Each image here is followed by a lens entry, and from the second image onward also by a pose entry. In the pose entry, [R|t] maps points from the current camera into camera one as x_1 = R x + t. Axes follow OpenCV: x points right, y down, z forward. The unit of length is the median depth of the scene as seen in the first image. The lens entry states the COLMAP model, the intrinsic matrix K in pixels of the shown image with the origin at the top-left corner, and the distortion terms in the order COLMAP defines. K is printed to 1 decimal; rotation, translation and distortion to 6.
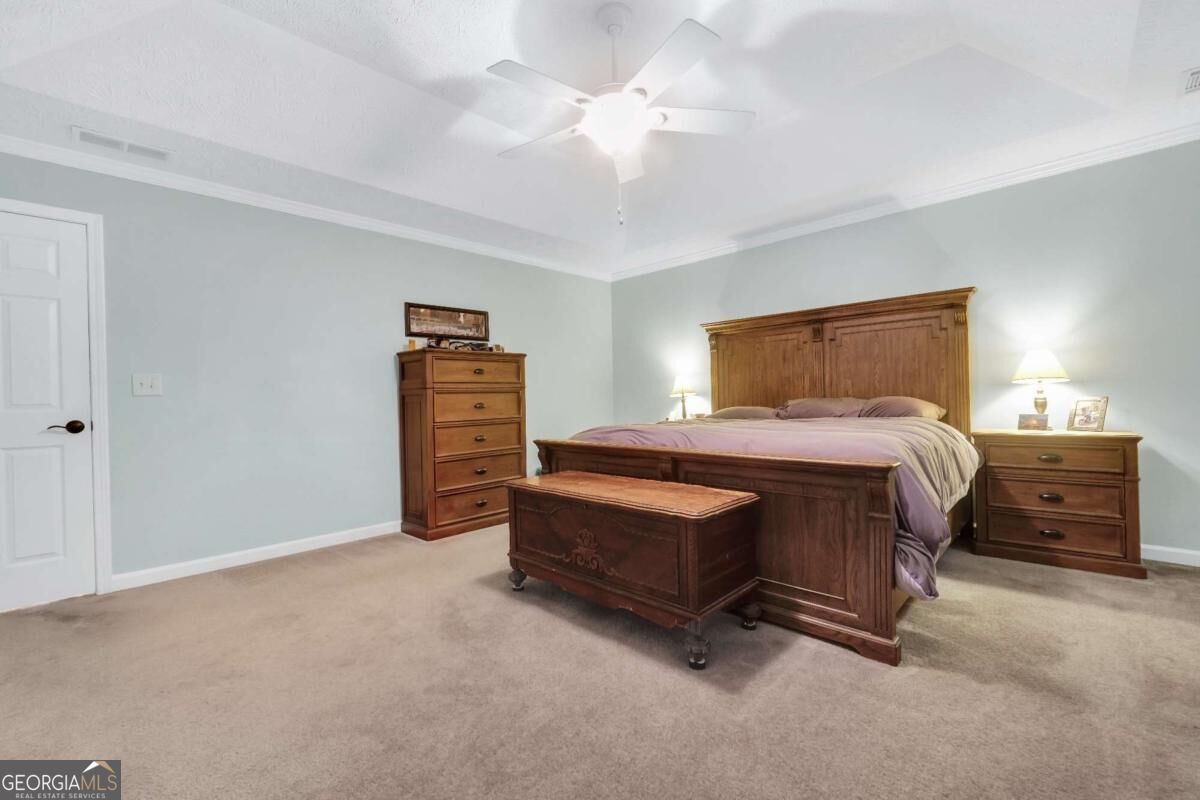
lens RADIAL K [[499.7, 0, 590.2], [0, 499.7, 399.5], [0, 0, 1]] dist [-0.023238, 0.007637]
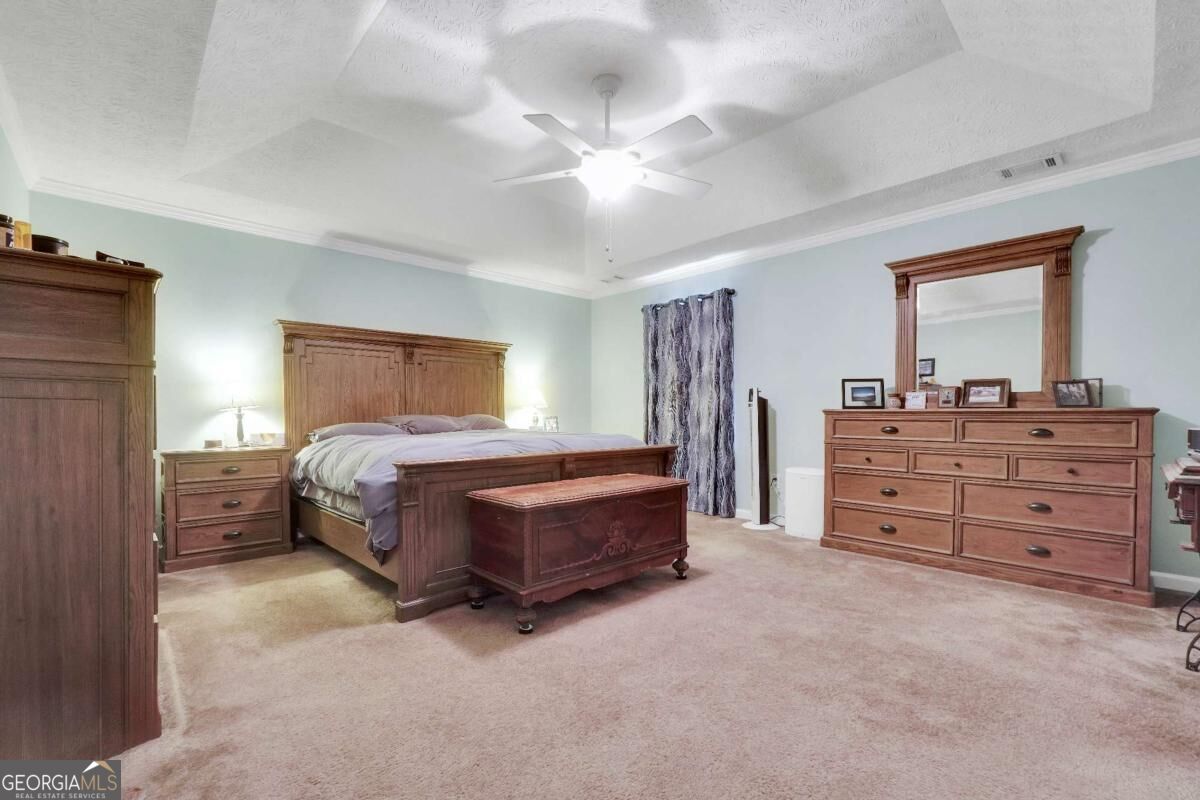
lens RADIAL K [[525.9, 0, 575.1], [0, 525.9, 422.2], [0, 0, 1]] dist [-0.024932, 0.009116]
pose [[0.051002, 0.011715, 0.998630, -0.686691], [0.002563, 0.999926, -0.011861, 0.027546], [-0.998695, 0.003165, 0.050968, 0.584941]]
